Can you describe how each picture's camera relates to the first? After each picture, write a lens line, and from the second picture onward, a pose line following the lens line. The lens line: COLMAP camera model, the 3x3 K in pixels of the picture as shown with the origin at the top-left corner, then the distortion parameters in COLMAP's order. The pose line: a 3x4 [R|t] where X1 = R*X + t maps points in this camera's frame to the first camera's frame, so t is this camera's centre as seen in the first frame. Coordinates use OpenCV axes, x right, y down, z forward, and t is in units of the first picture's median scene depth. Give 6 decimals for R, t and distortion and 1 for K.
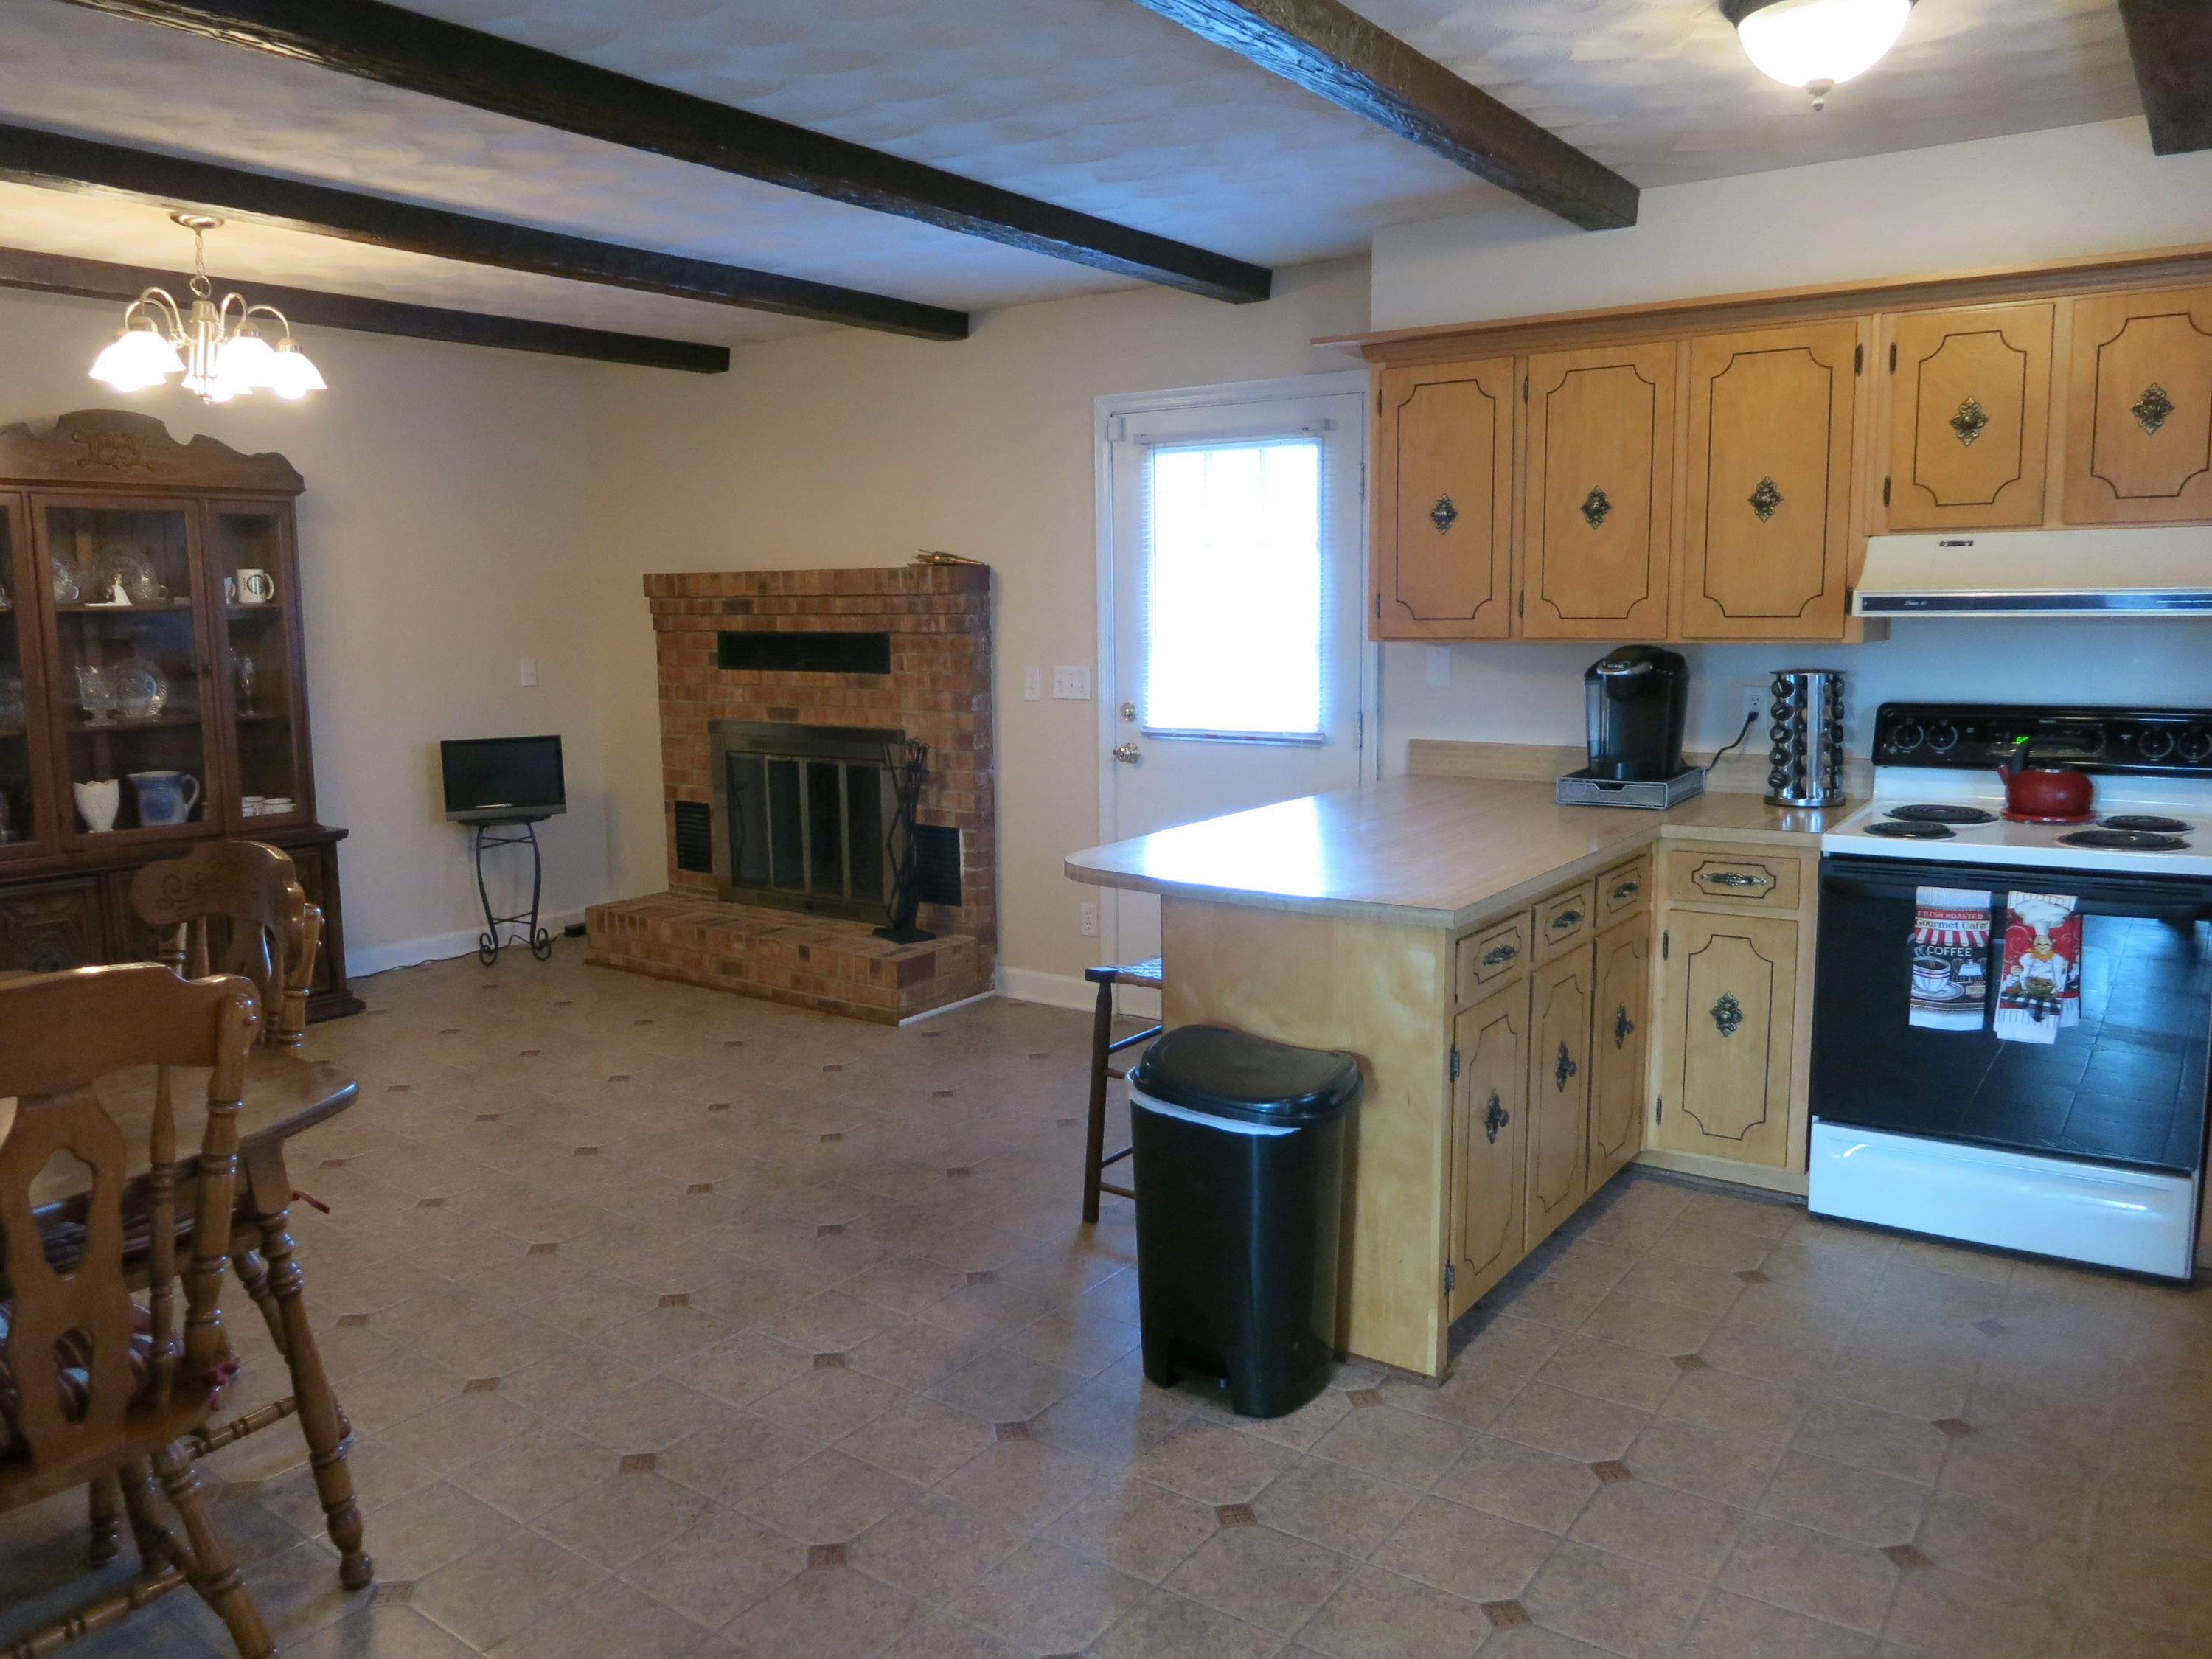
lens RADIAL K [[1635.7, 0, 1103.0], [0, 1635.7, 814.6], [0, 0, 1]] dist [-0.012735, -0.001341]
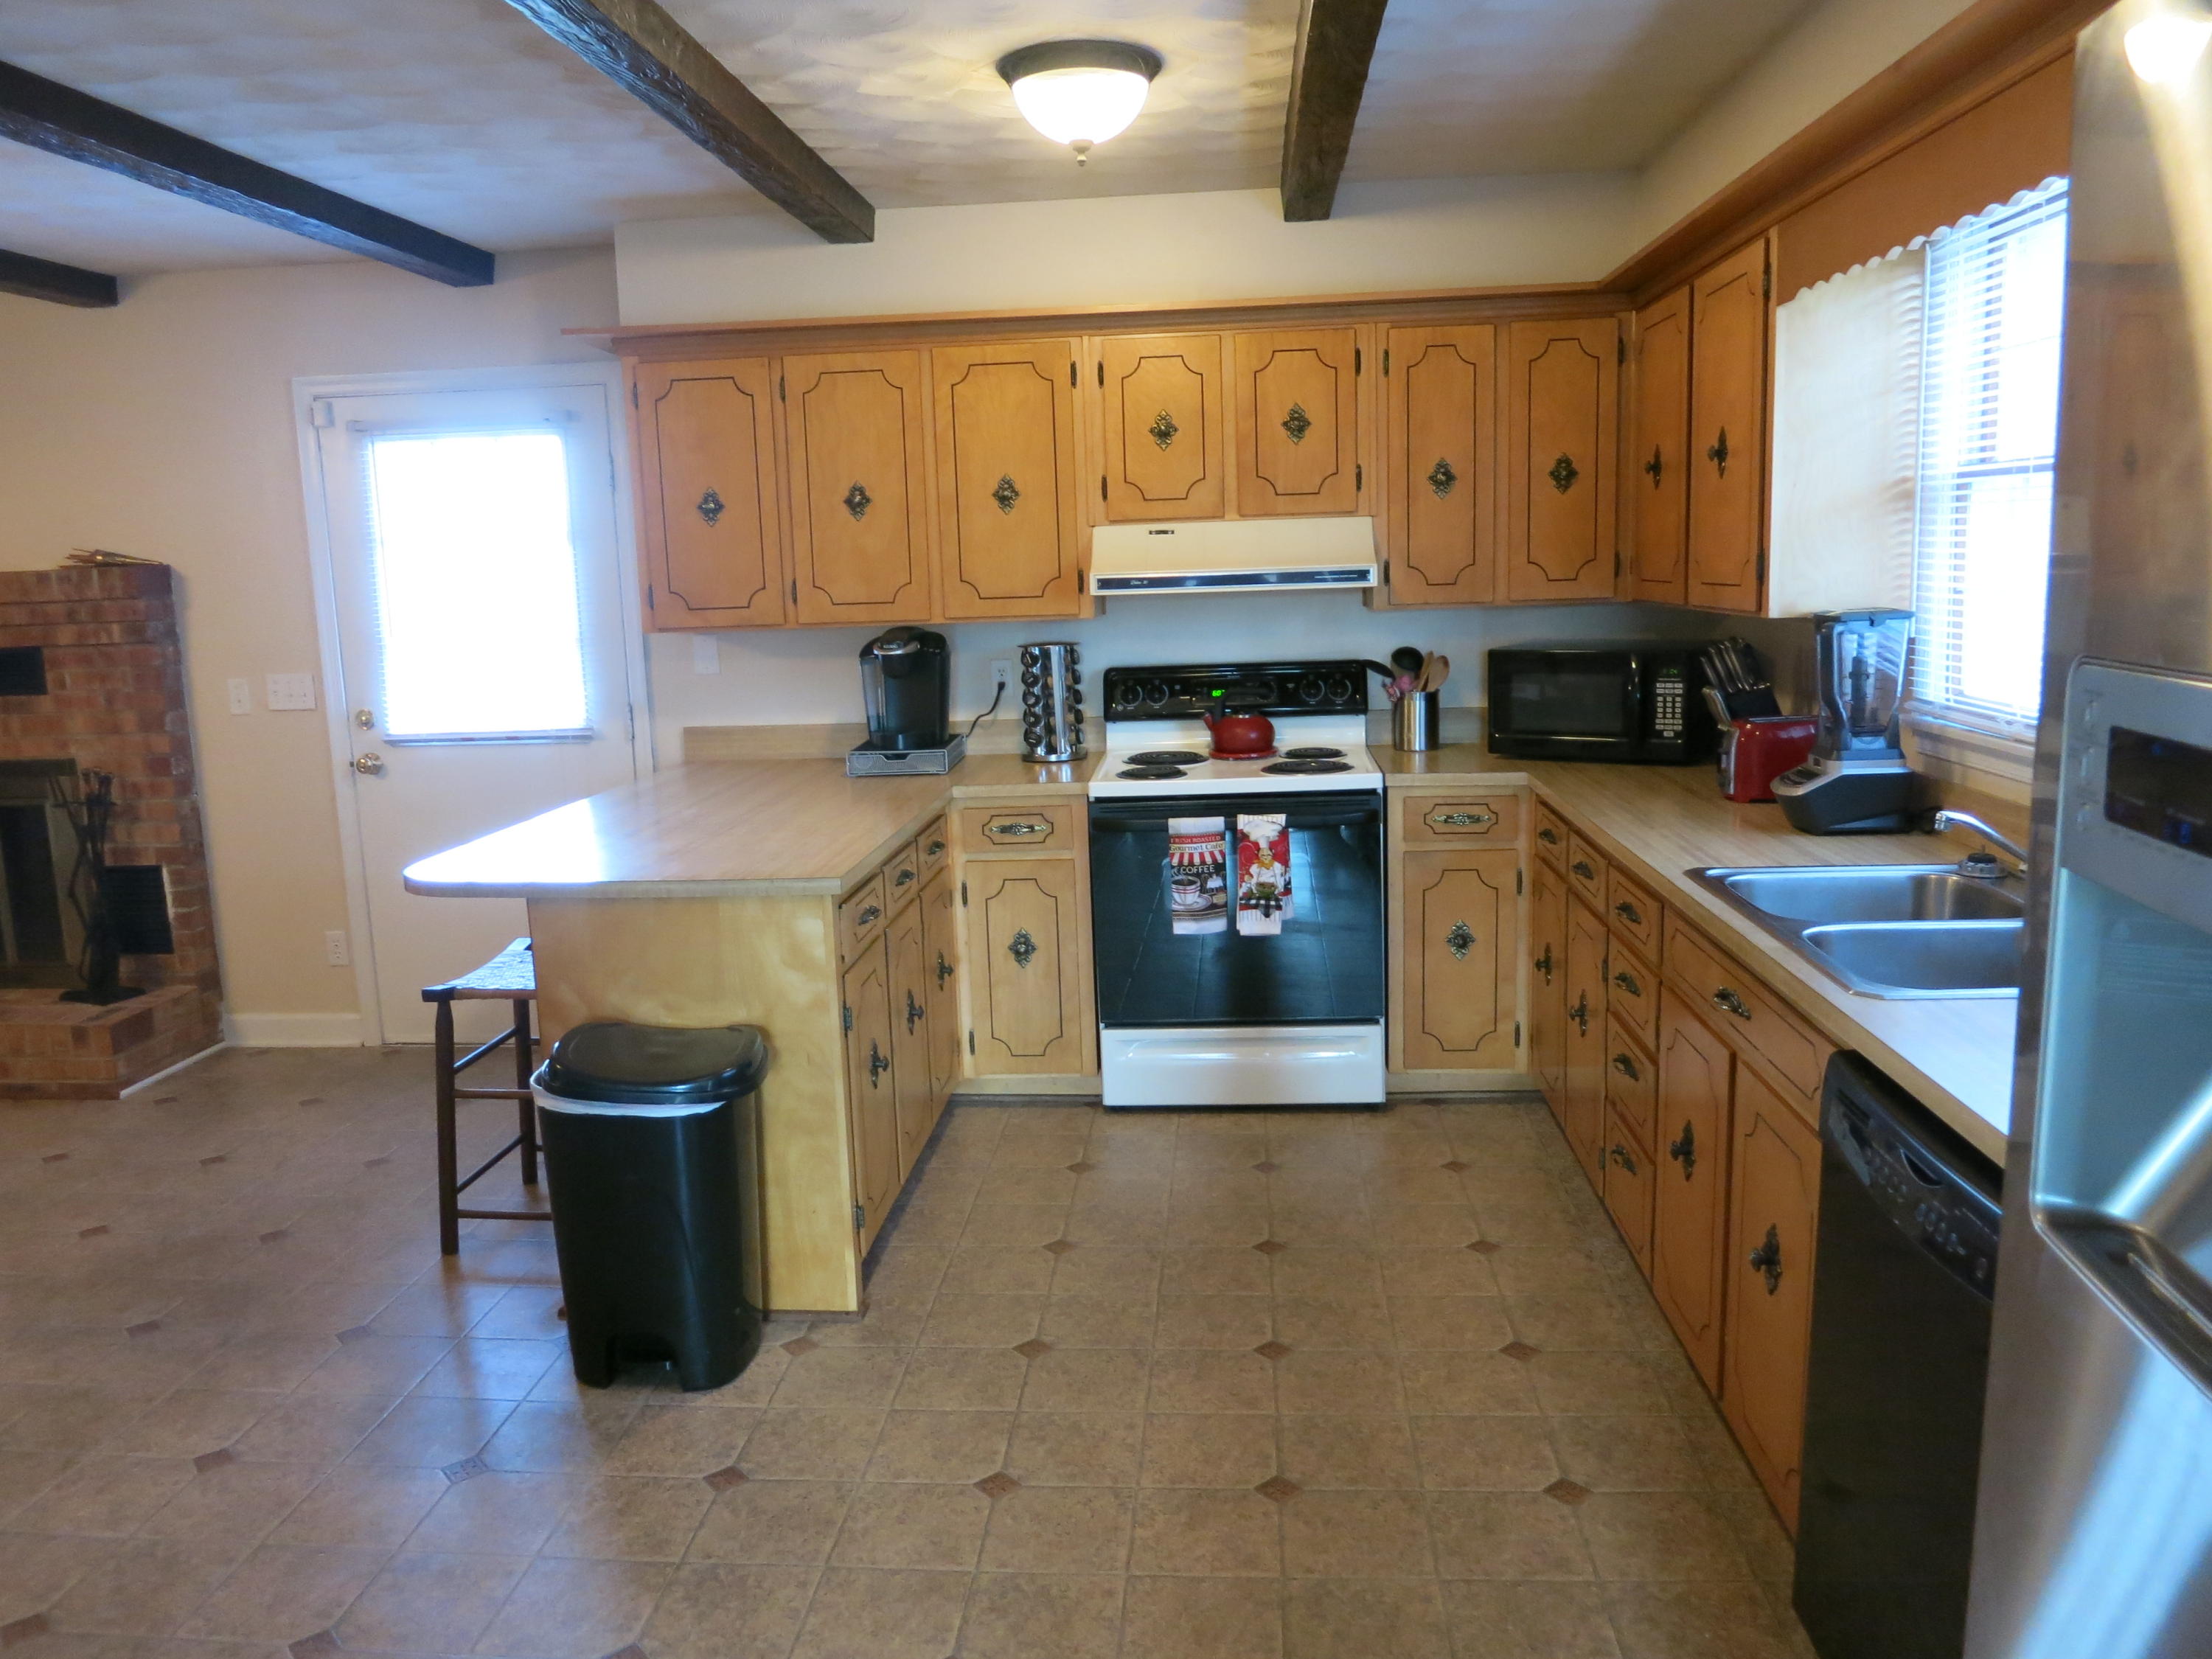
lens RADIAL K [[1639.4, 0, 1098.3], [0, 1639.4, 827.4], [0, 0, 1]] dist [-0.019360, -0.001309]
pose [[0.859687, -0.097750, 0.501380, -0.127057], [0.090030, 0.995150, 0.039648, -0.001807], [-0.502824, 0.011054, 0.864318, -0.013721]]
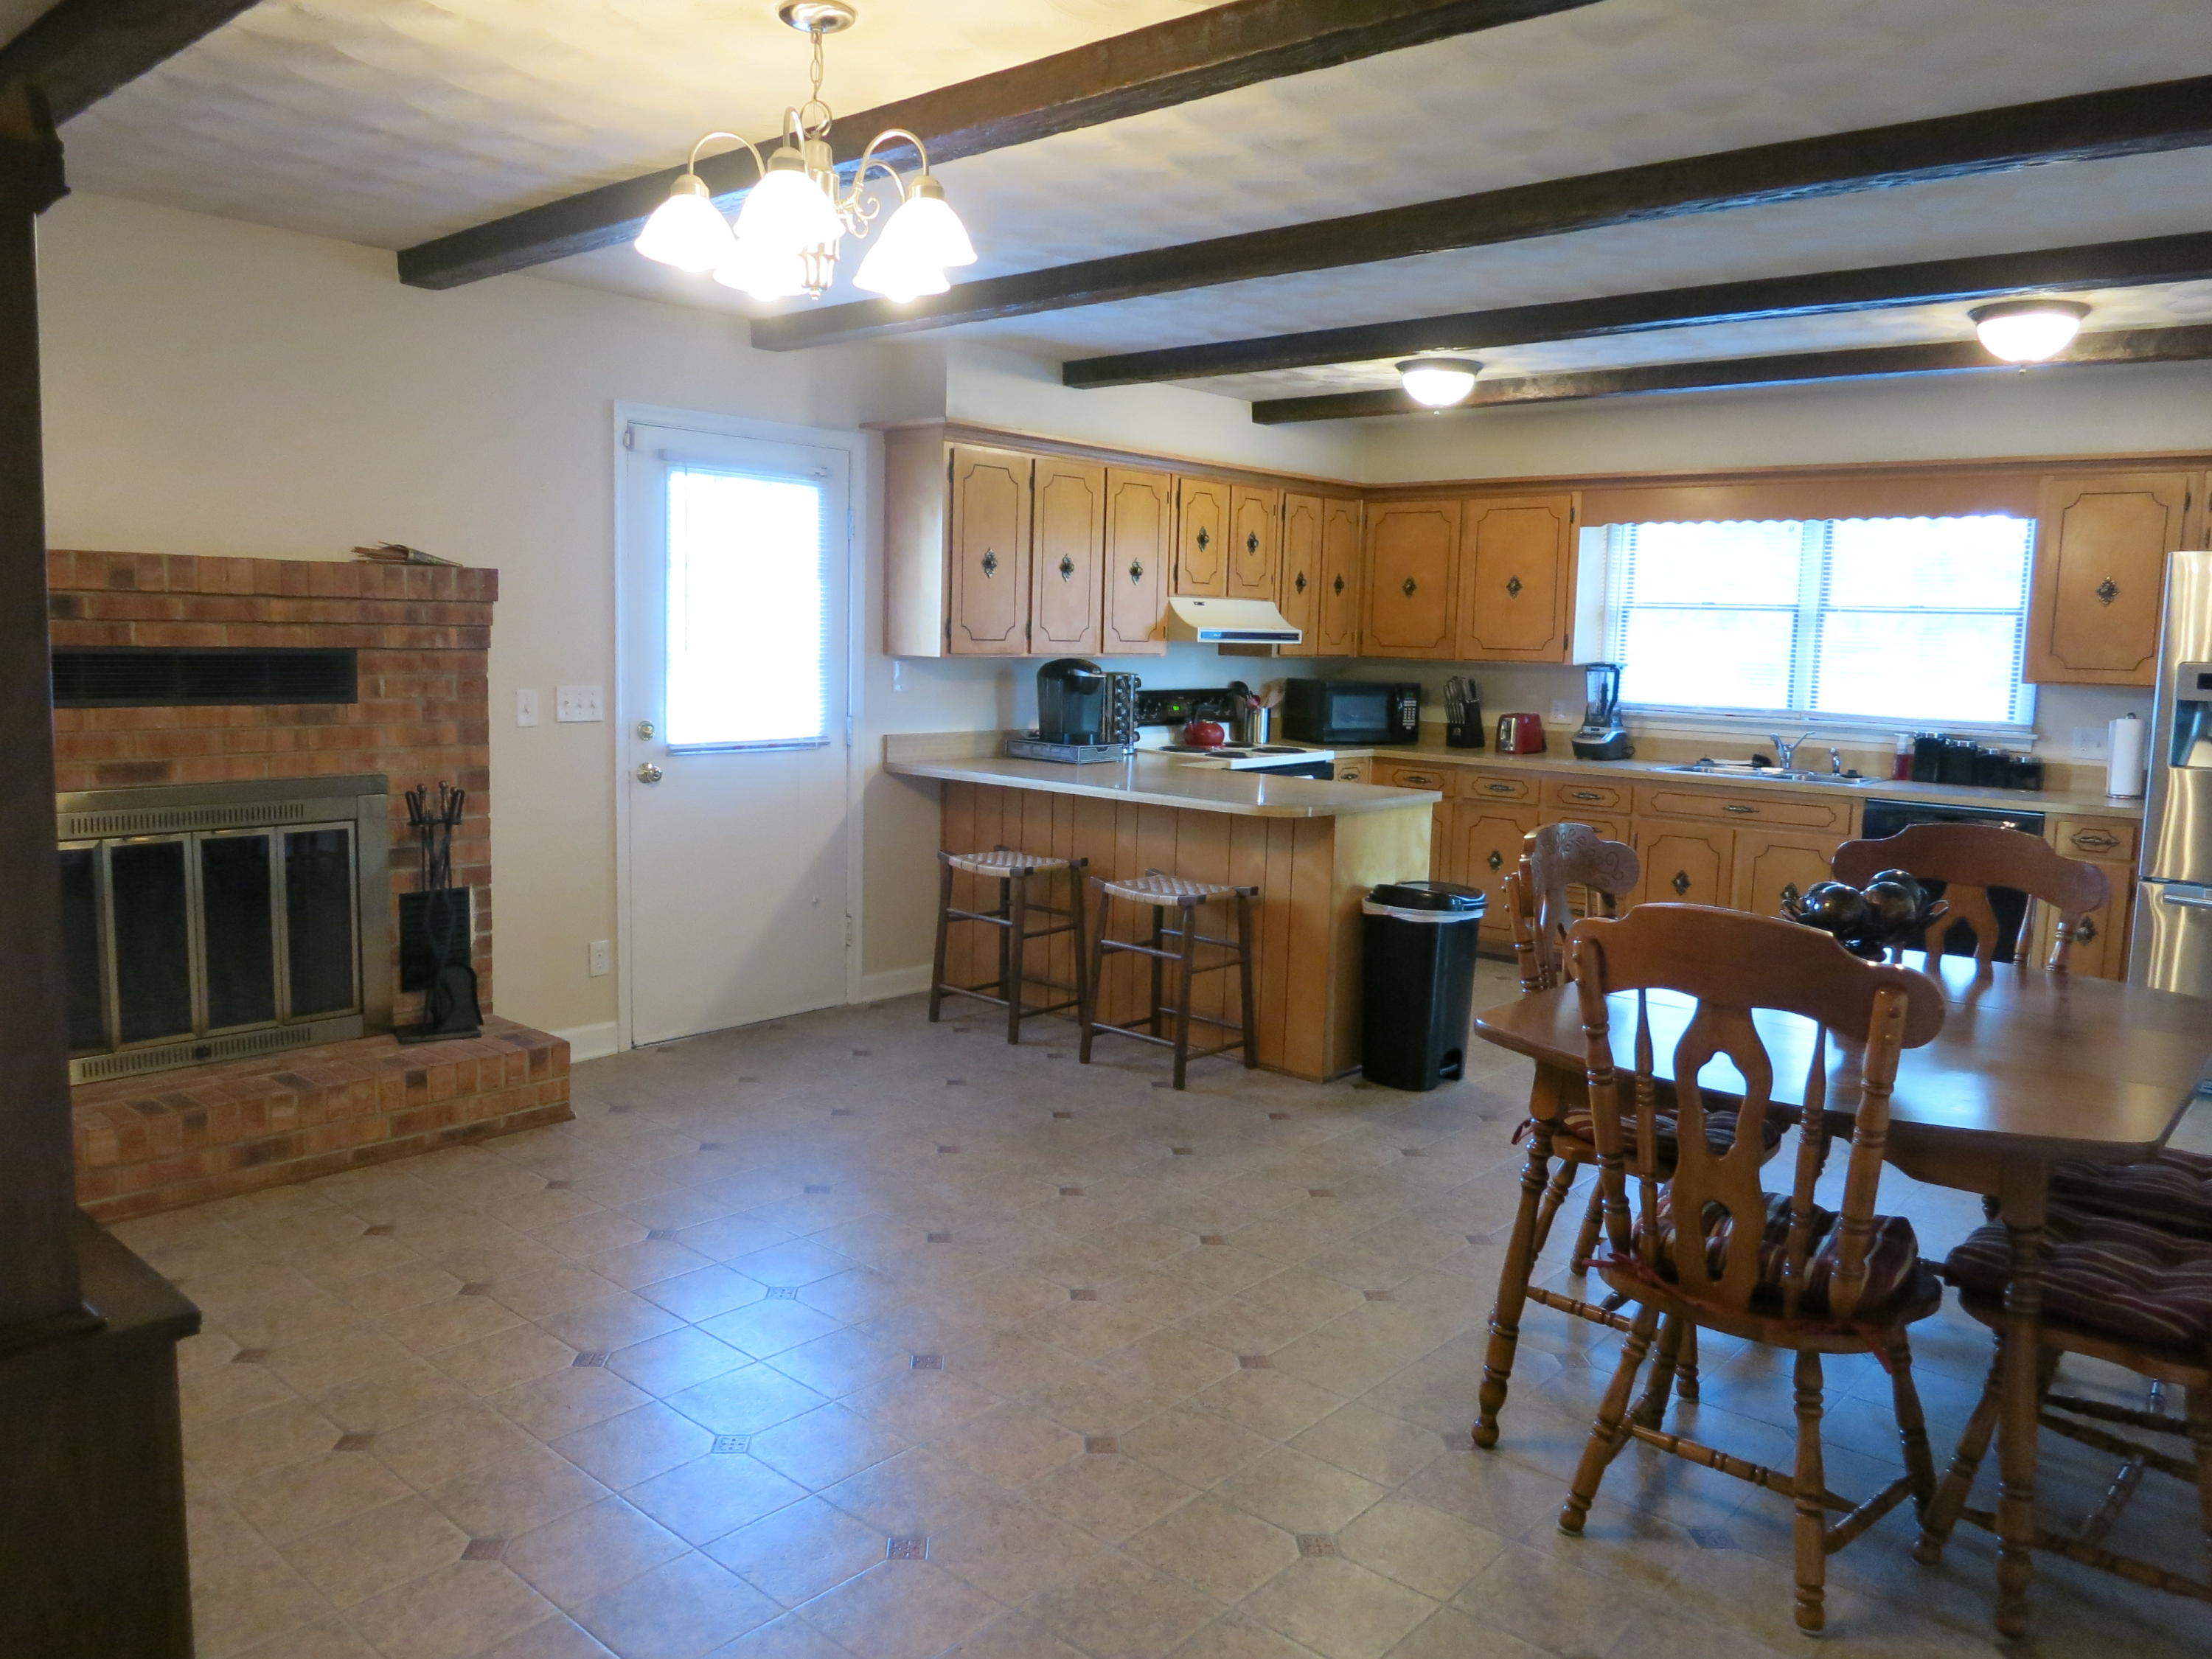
lens RADIAL K [[1549.8, 0, 1172.5], [0, 1549.8, 811.0], [0, 0, 1]] dist [-0.013432, -0.002471]
pose [[0.082297, -0.102303, 0.991343, -1.139670], [0.106825, 0.989892, 0.093285, -0.088467], [-0.990866, 0.098223, 0.092393, 0.793792]]
